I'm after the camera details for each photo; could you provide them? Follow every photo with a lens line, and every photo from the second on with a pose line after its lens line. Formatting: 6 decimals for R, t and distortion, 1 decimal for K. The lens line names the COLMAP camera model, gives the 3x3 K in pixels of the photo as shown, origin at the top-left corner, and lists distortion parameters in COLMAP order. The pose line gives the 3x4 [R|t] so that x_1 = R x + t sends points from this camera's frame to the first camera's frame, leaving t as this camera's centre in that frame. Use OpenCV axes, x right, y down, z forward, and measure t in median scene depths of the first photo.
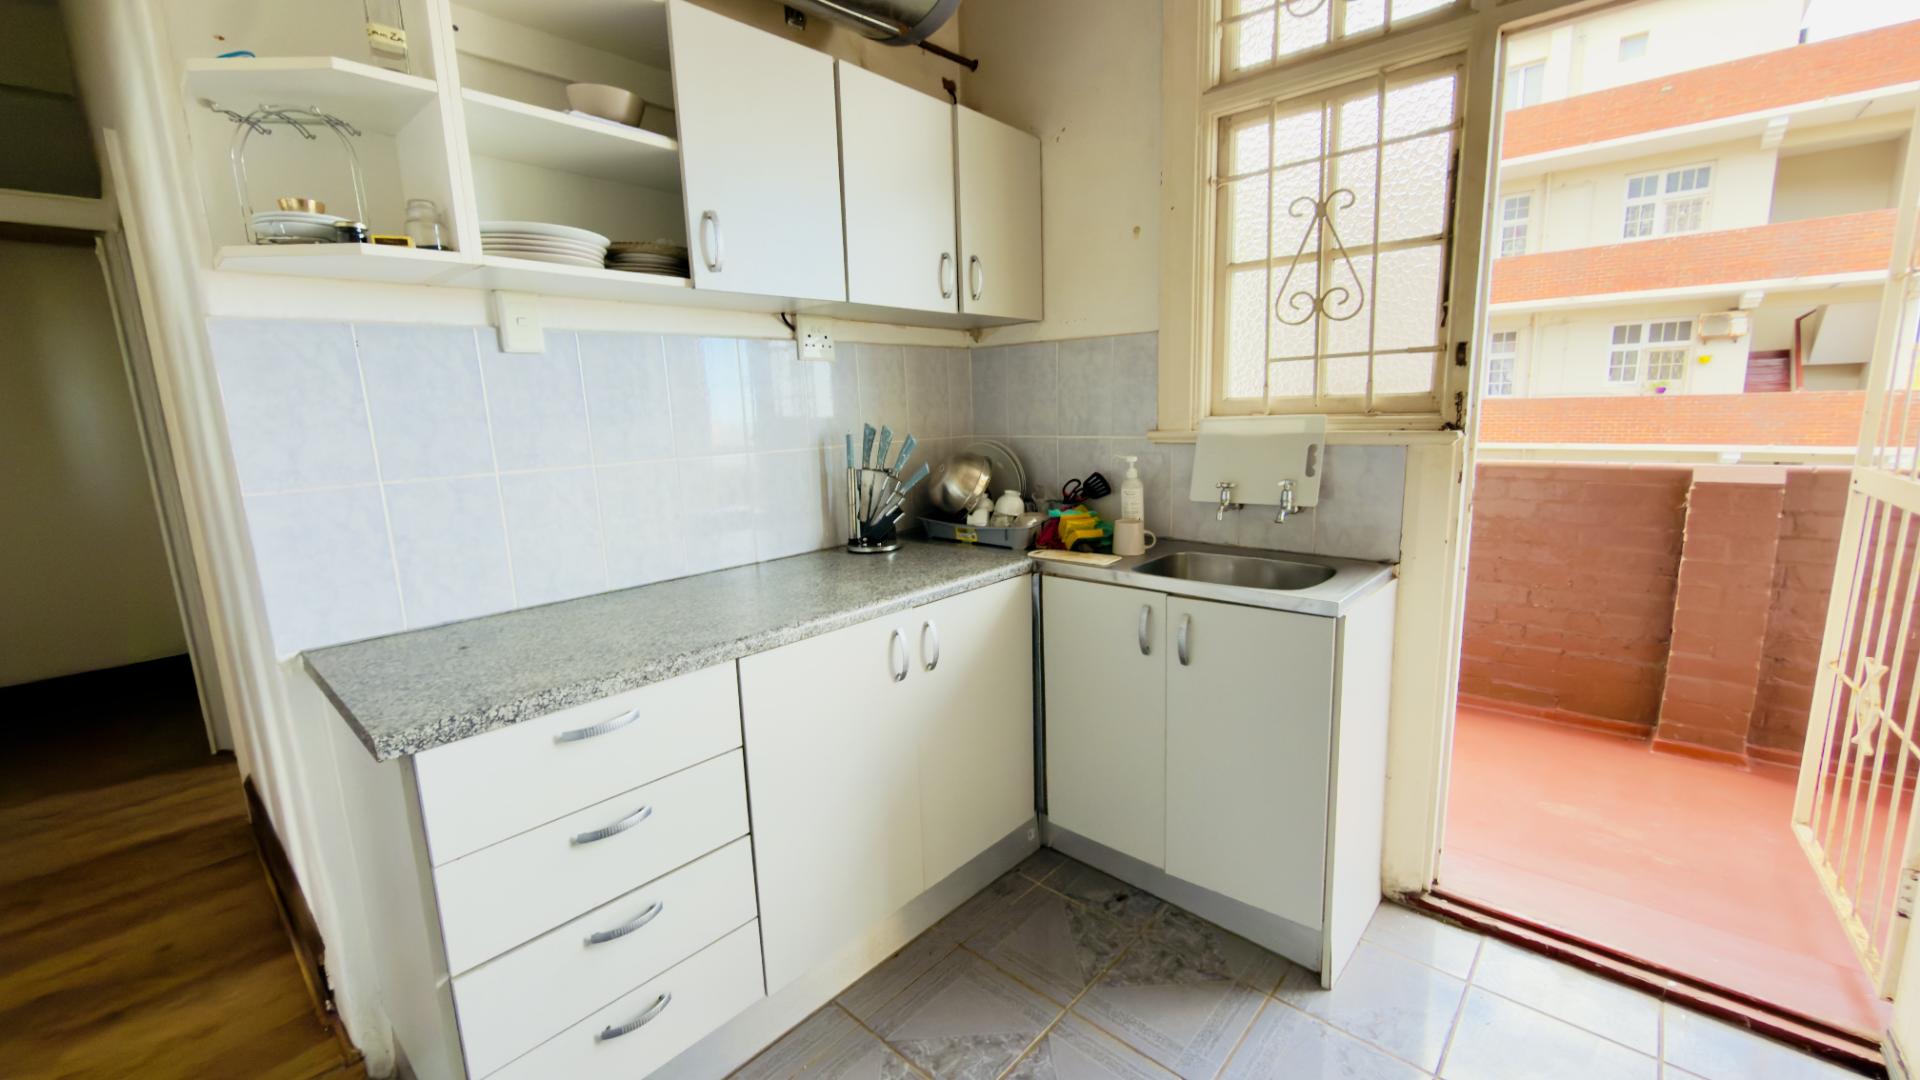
lens RADIAL K [[773.9, 0, 956.8], [0, 773.9, 543.9], [0, 0, 1]] dist [0.000203, -0.000505]
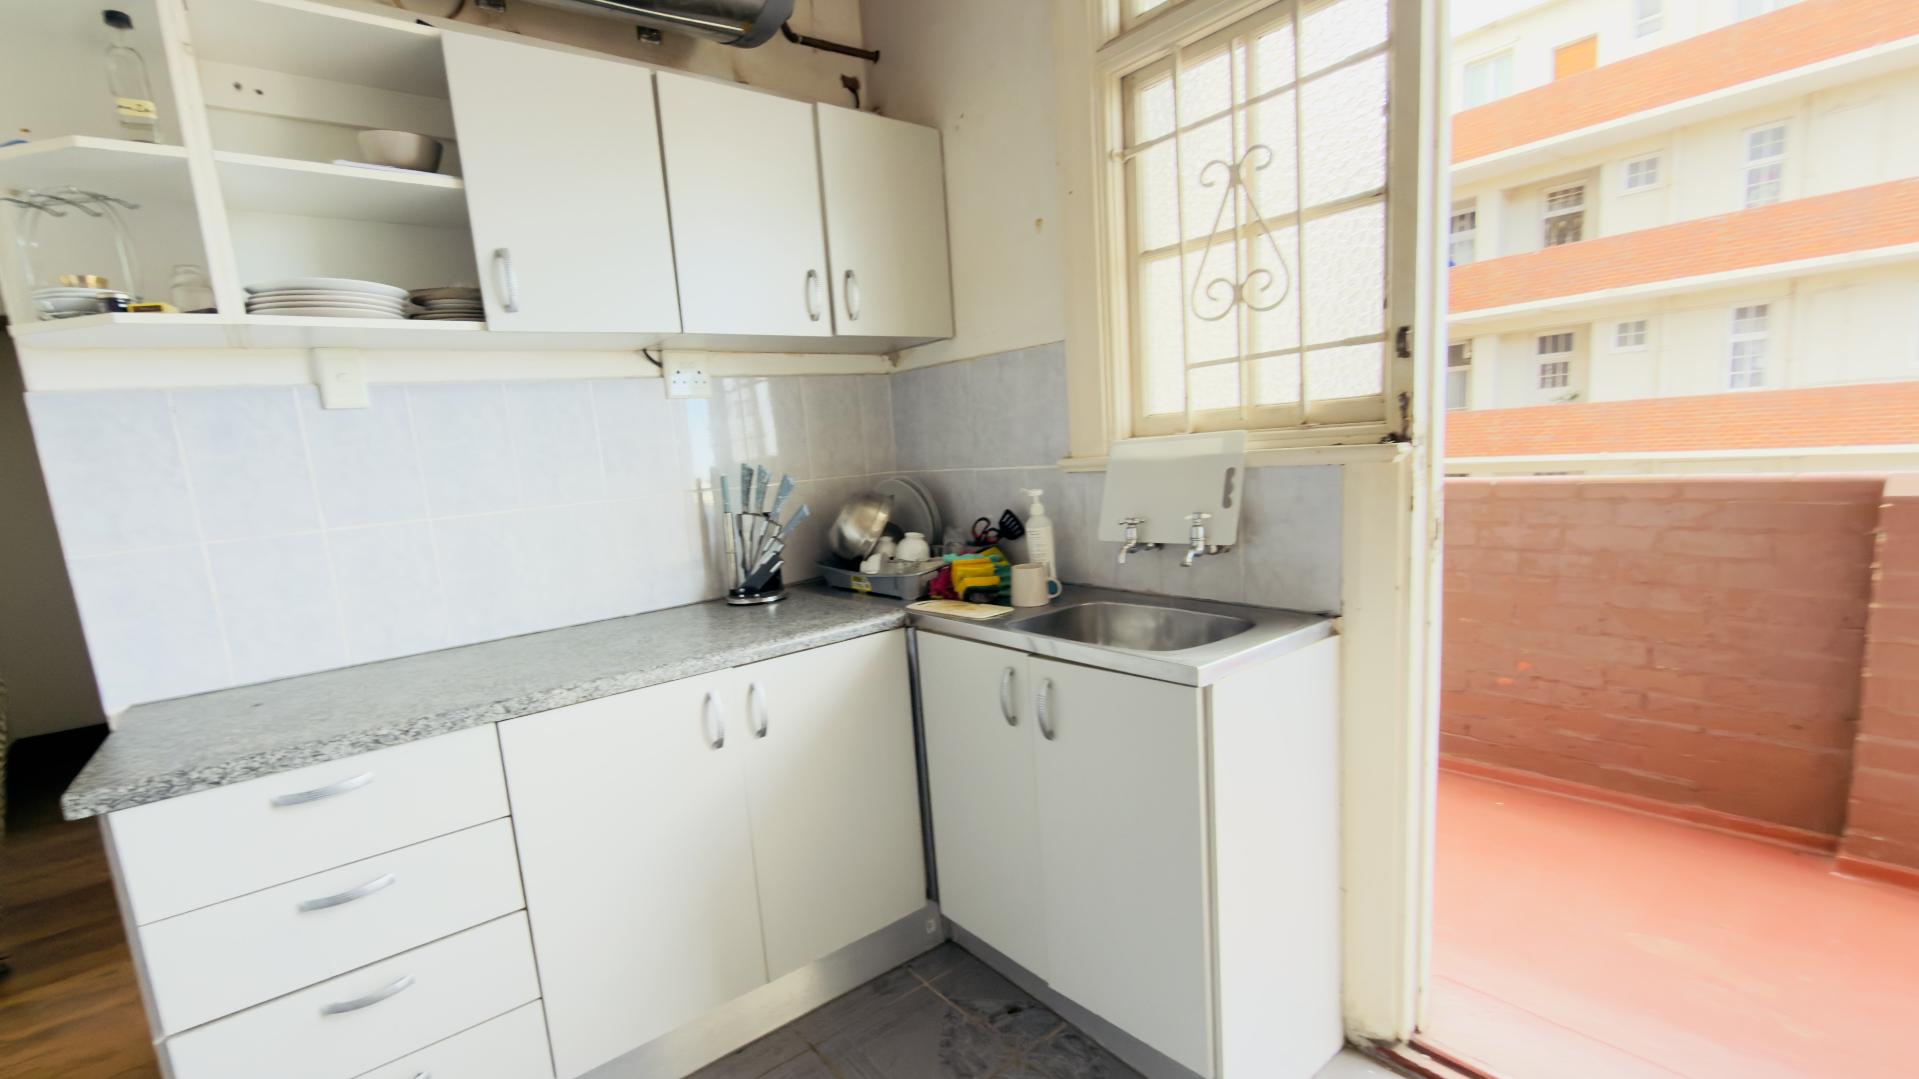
lens RADIAL K [[830.6, 0, 907.7], [0, 830.6, 584.0], [0, 0, 1]] dist [0.000070, -0.000230]
pose [[0.977700, -0.010208, -0.209756, 0.303803], [0.009609, 0.999946, -0.003871, -0.007867], [0.209785, 0.001769, 0.977746, 0.086766]]
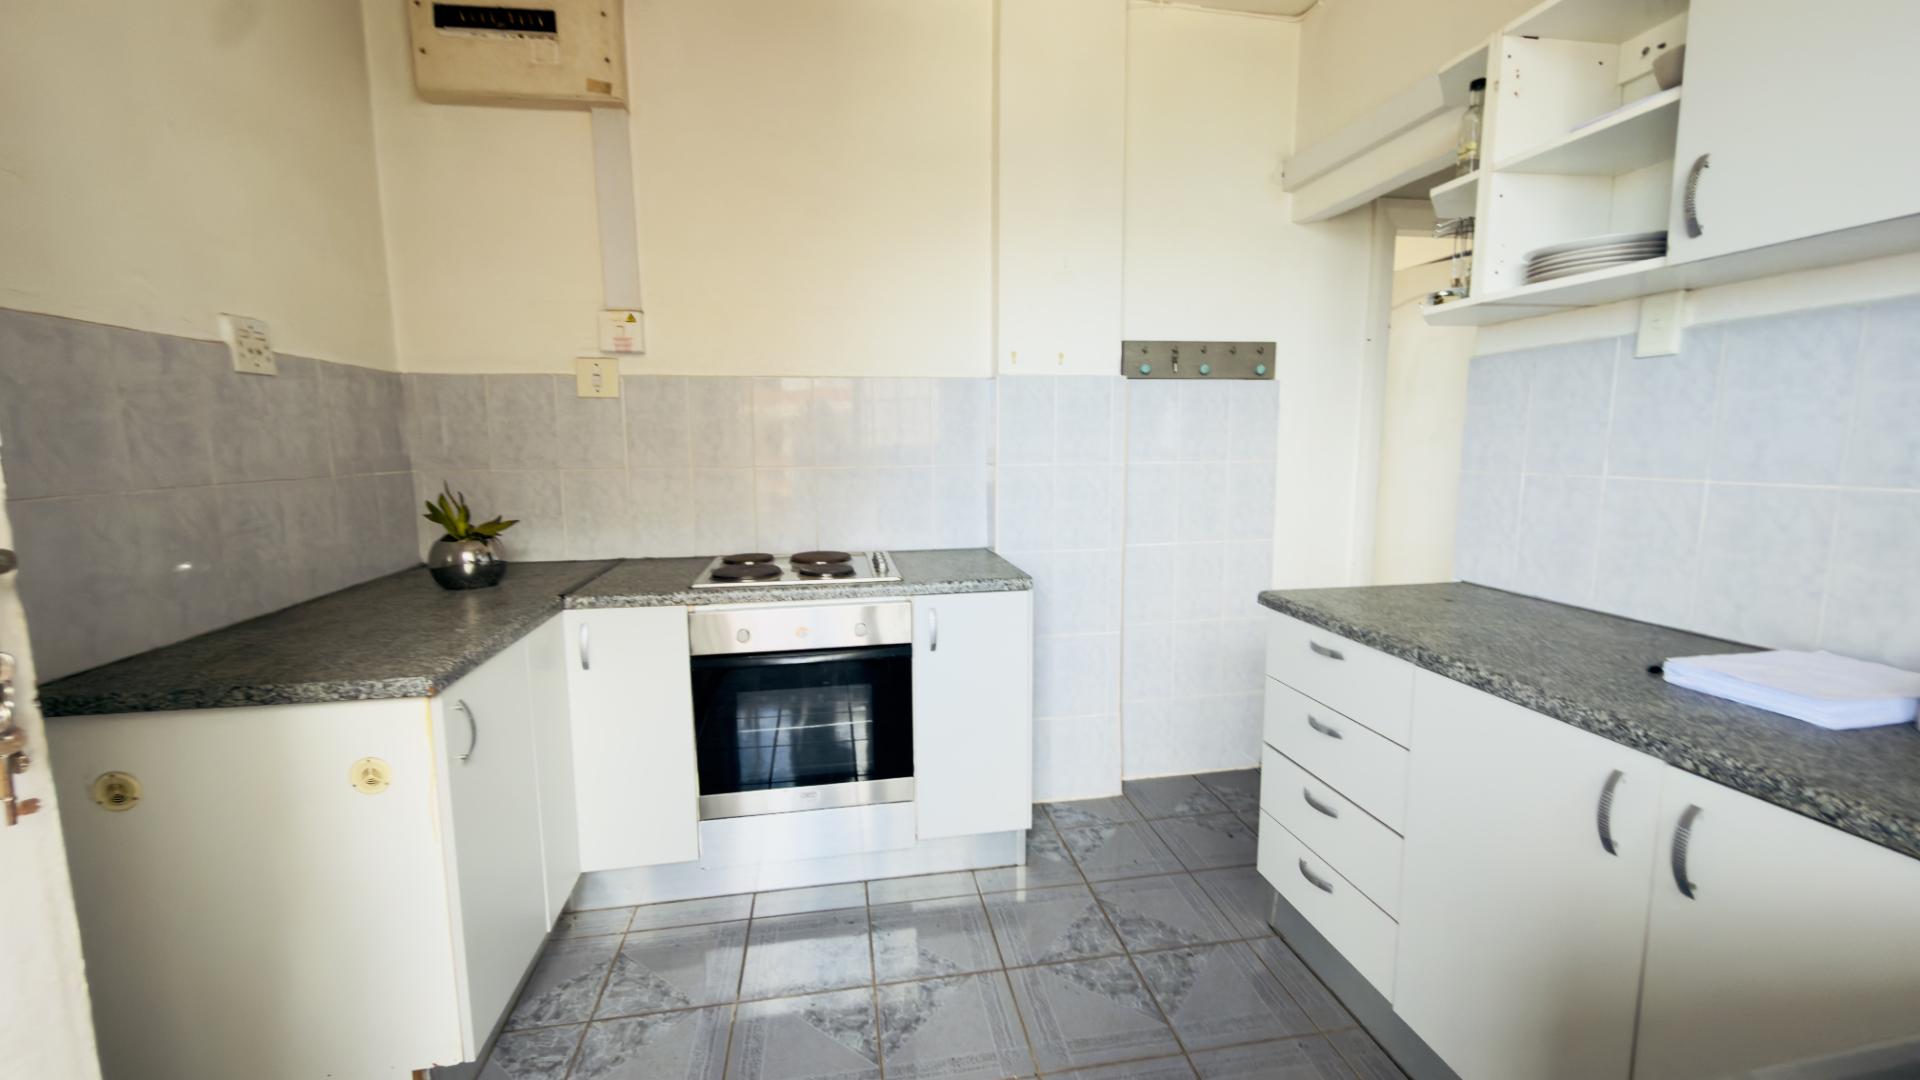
lens RADIAL K [[762.8, 0, 960.0], [0, 762.8, 540.0], [0, 0, 1]] dist [-0.003327, -0.000031]
pose [[-0.620241, 0.138397, -0.772106, 0.609357], [-0.112439, 0.958462, 0.262124, -0.148182], [0.776311, 0.249395, -0.578916, 0.774381]]
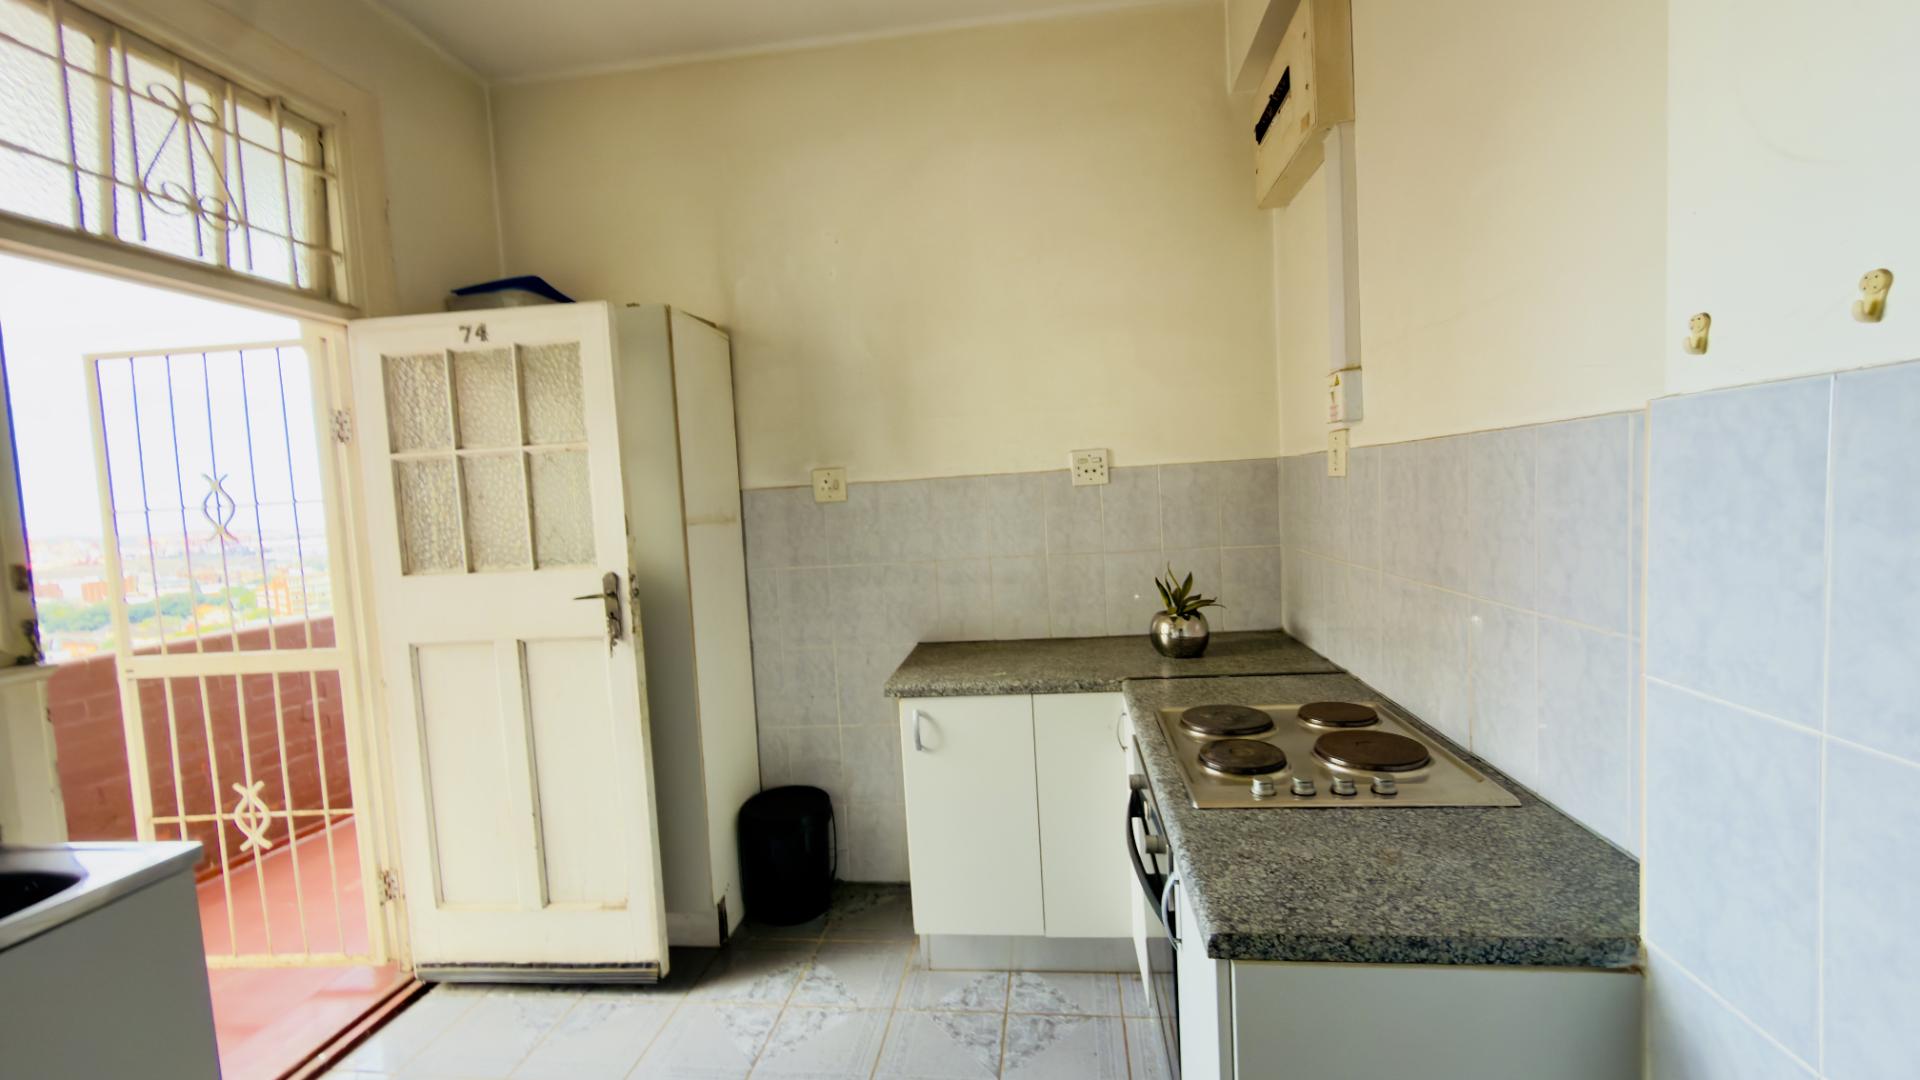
lens RADIAL K [[765.9, 0, 962.7], [0, 765.9, 543.3], [0, 0, 1]] dist [-0.000317, -0.000351]
pose [[-0.575908, 0.013346, 0.817406, -0.605010], [0.216015, 0.966815, 0.136409, -0.146014], [-0.788459, 0.255130, -0.559679, 0.556338]]
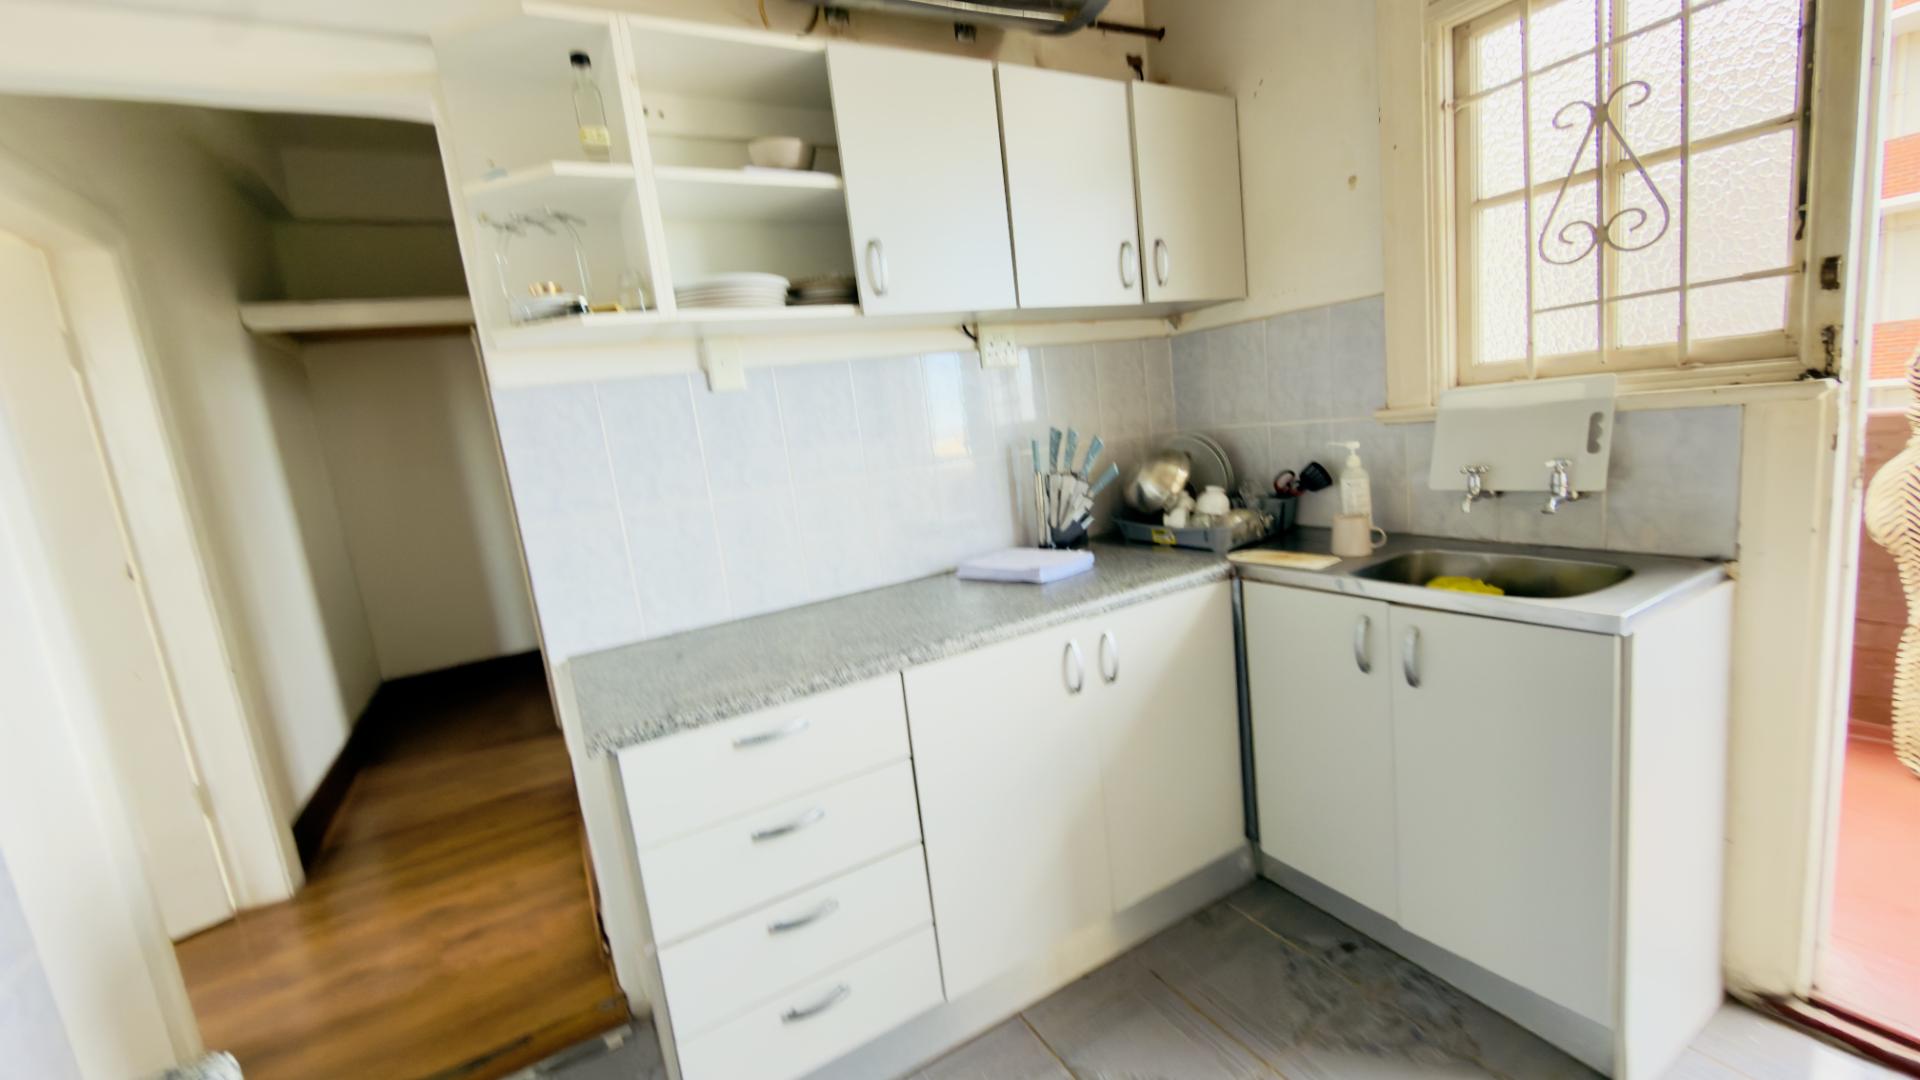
lens RADIAL K [[765.9, 0, 962.7], [0, 765.9, 543.3], [0, 0, 1]] dist [-0.000317, -0.000351]
pose [[0.946105, -0.027168, -0.322719, 0.092947], [0.030041, 0.999541, 0.003922, -0.016714], [0.322465, -0.013406, 0.946487, 0.046120]]
